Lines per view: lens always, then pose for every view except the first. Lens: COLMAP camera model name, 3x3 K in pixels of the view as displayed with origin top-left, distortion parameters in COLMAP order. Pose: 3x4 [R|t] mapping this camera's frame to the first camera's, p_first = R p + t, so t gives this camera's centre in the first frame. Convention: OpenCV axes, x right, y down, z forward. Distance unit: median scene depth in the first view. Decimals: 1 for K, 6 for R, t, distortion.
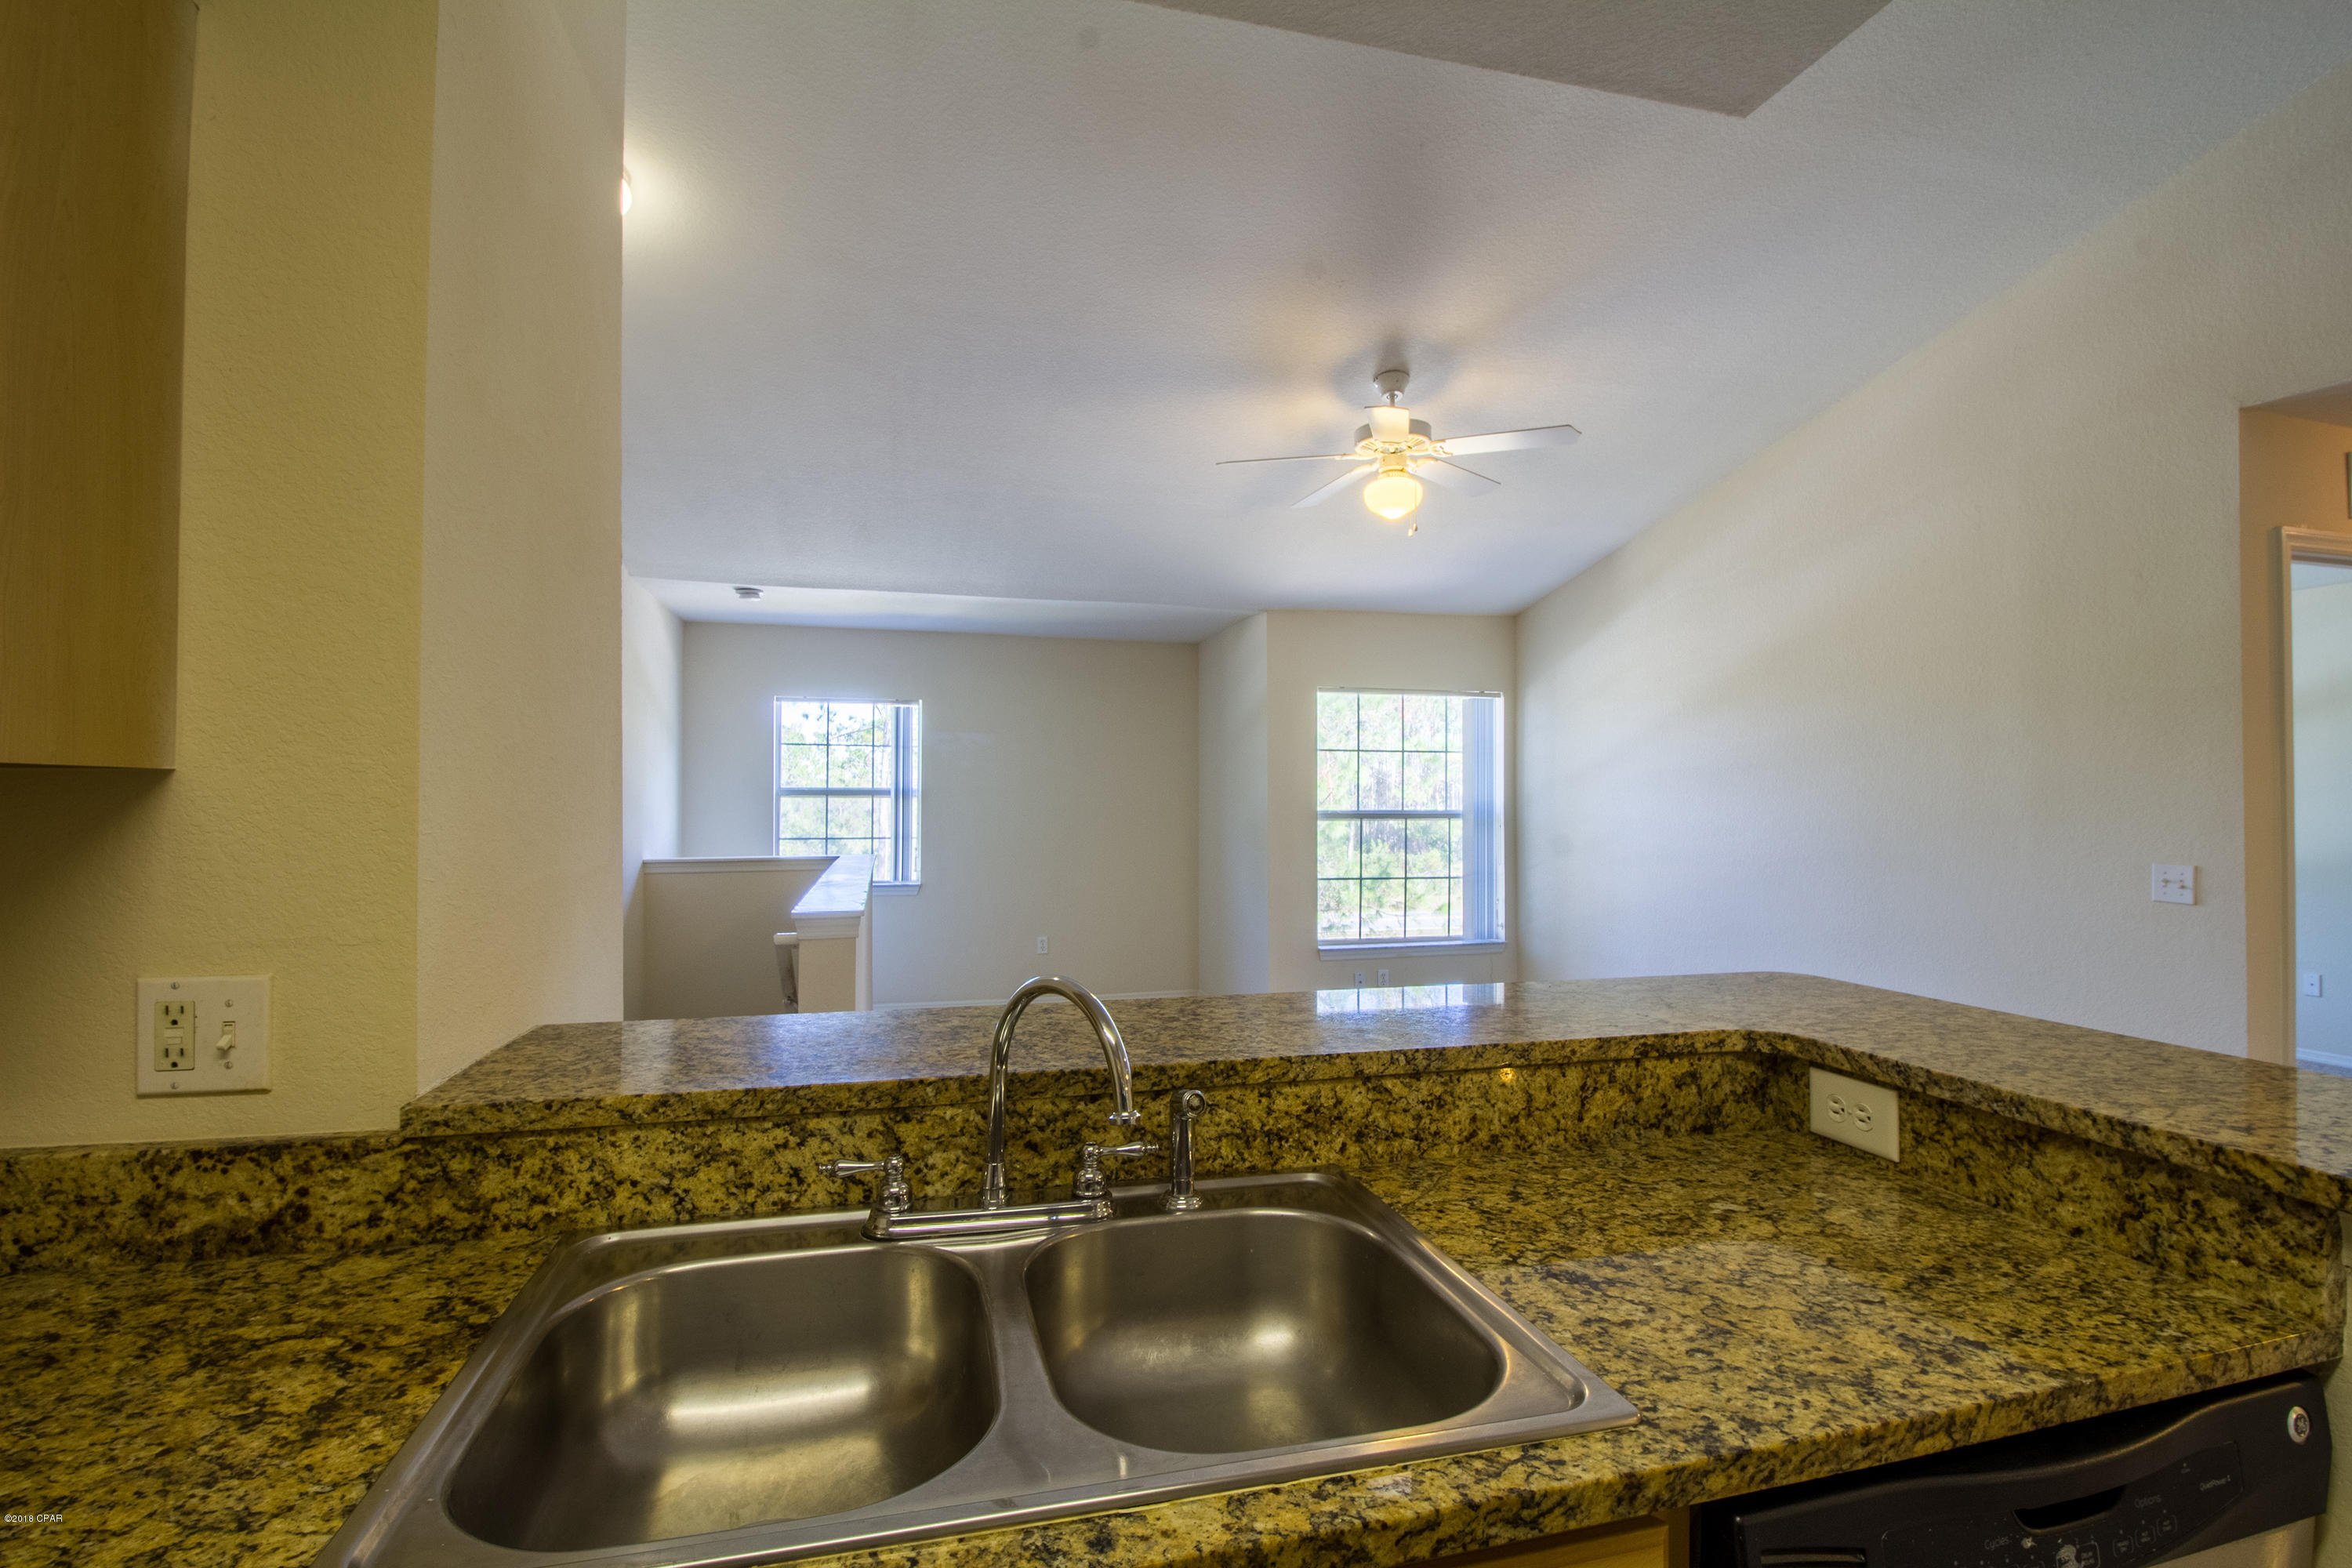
lens RADIAL K [[1089.5, 0, 1172.4], [0, 1089.5, 779.1], [0, 0, 1]] dist [-0.011269, -0.004191]
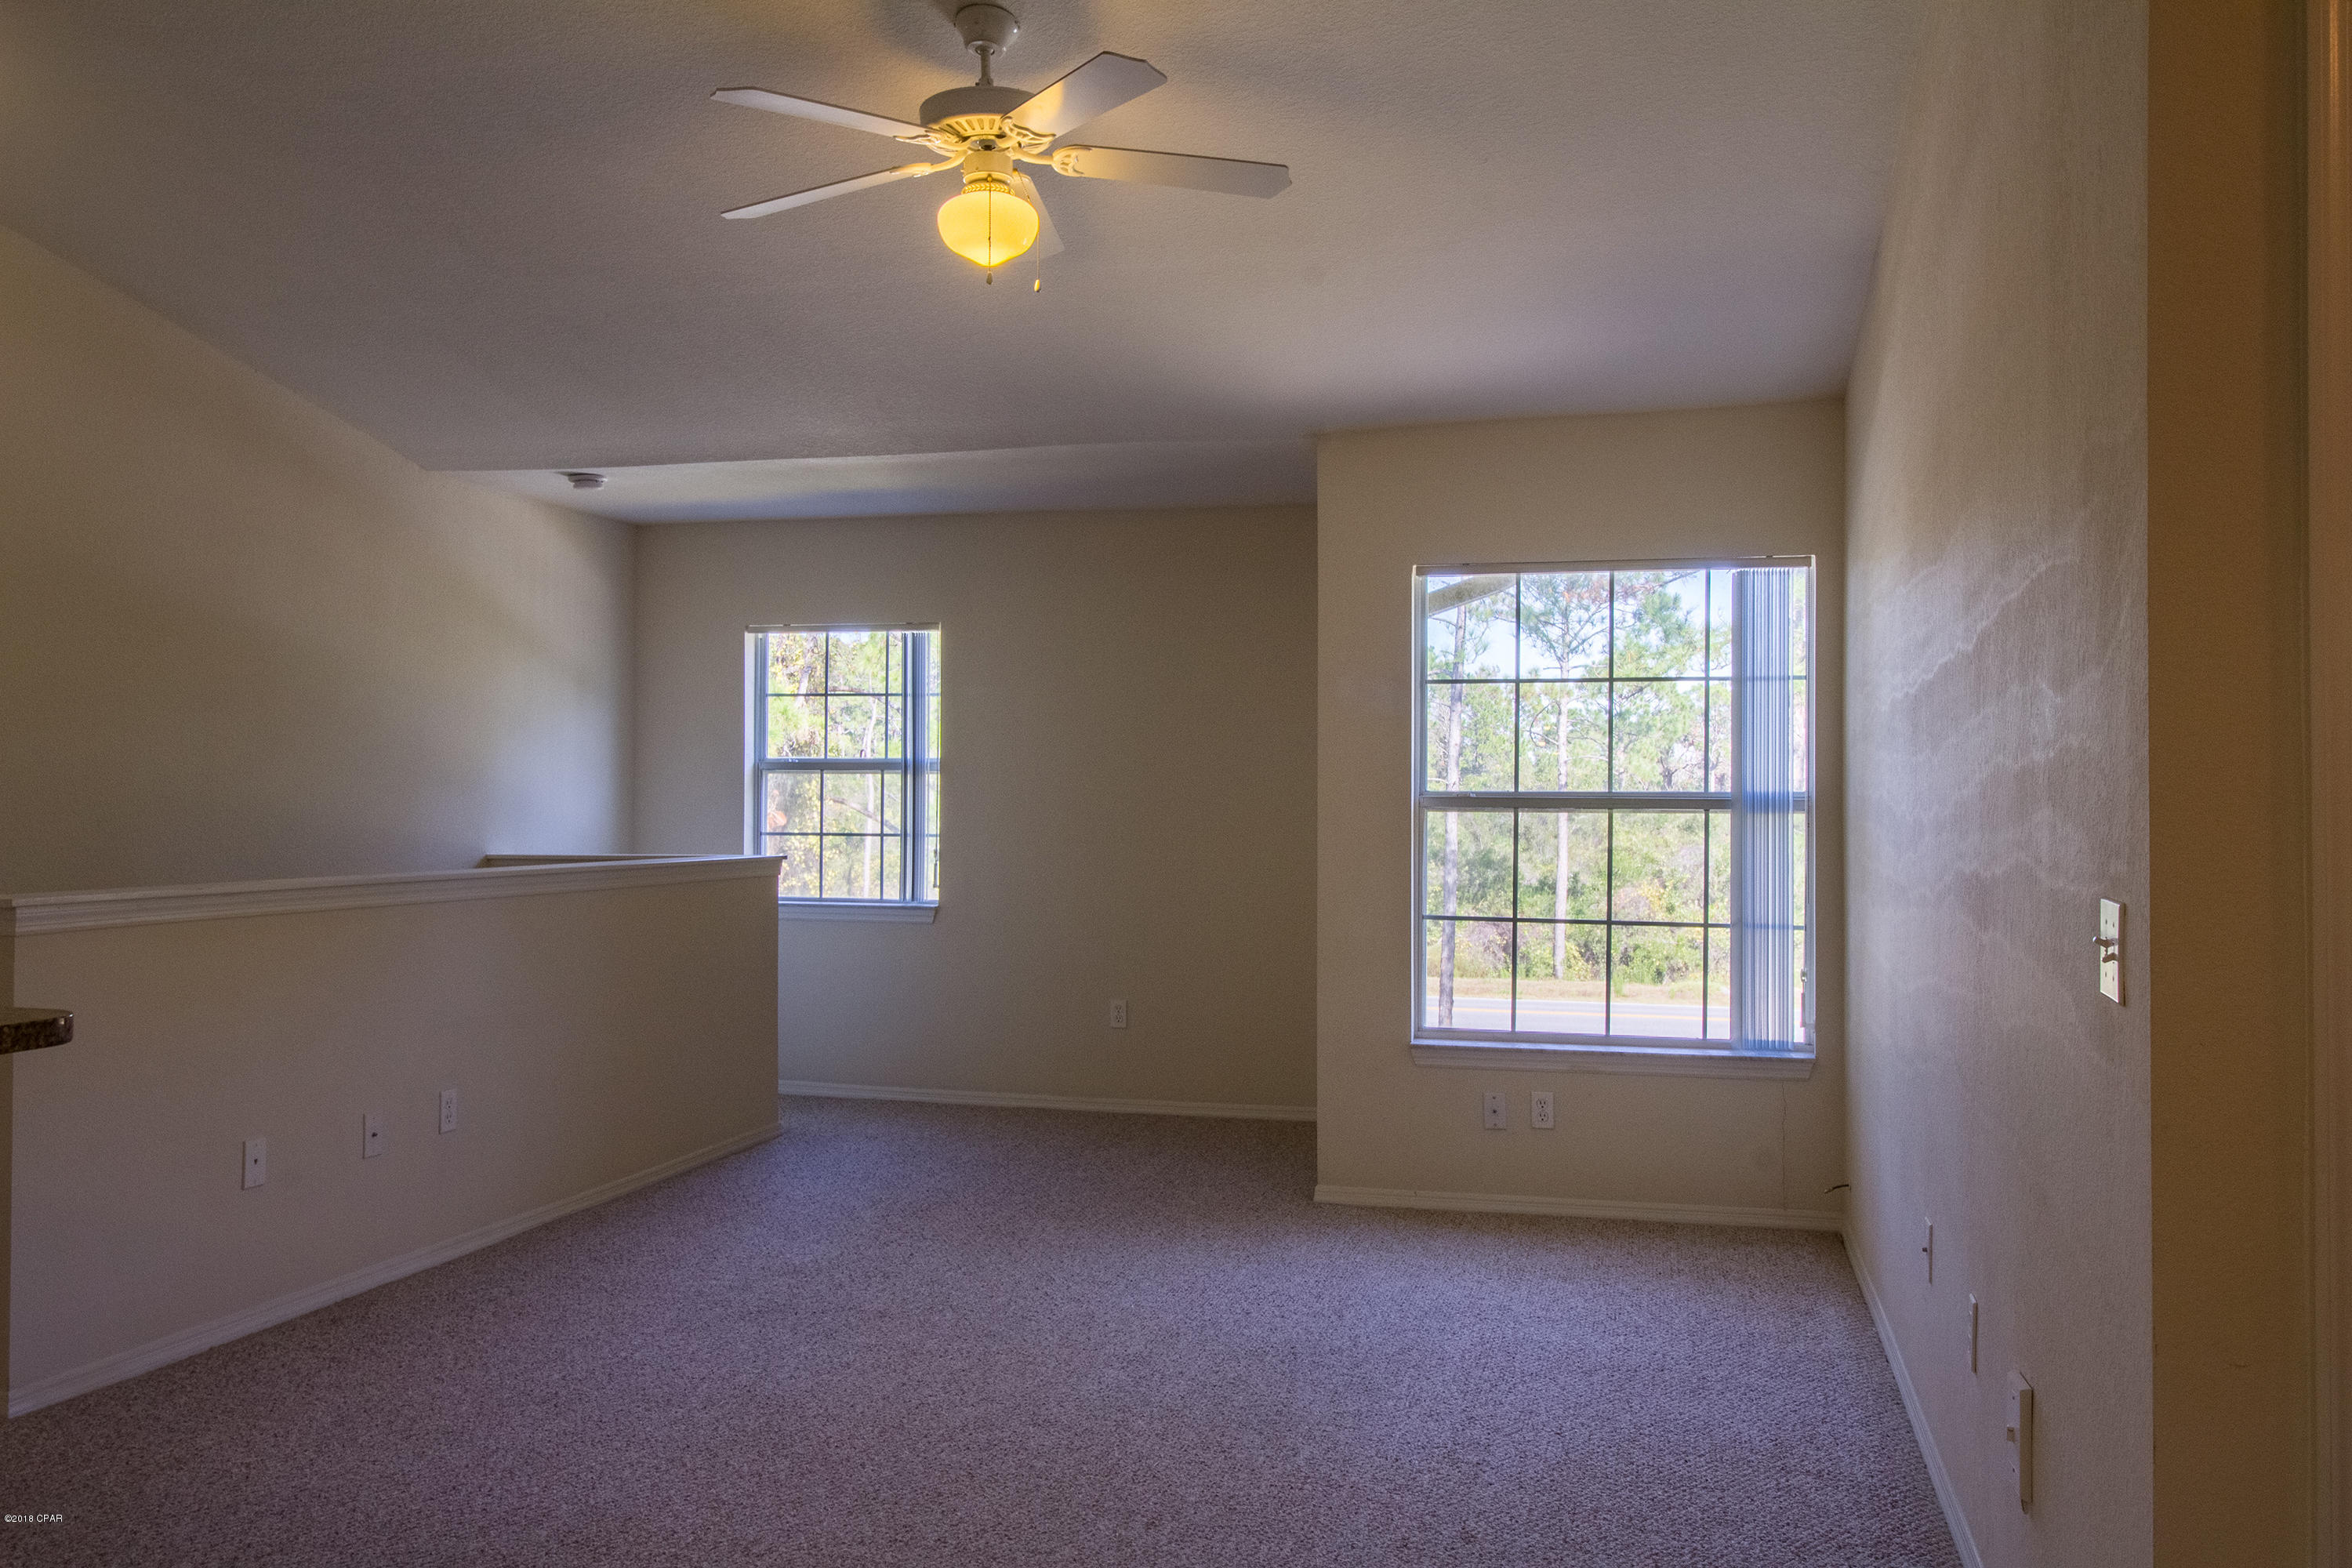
lens RADIAL K [[1858.2, 0, 1173.2], [0, 1858.2, 790.5], [0, 0, 1]] dist [0.011532, 0.002945]
pose [[0.868115, 0.003256, -0.496353, 0.471938], [0.000368, 0.999974, 0.007204, 0.020084], [0.496363, -0.006436, 0.868091, 0.112468]]
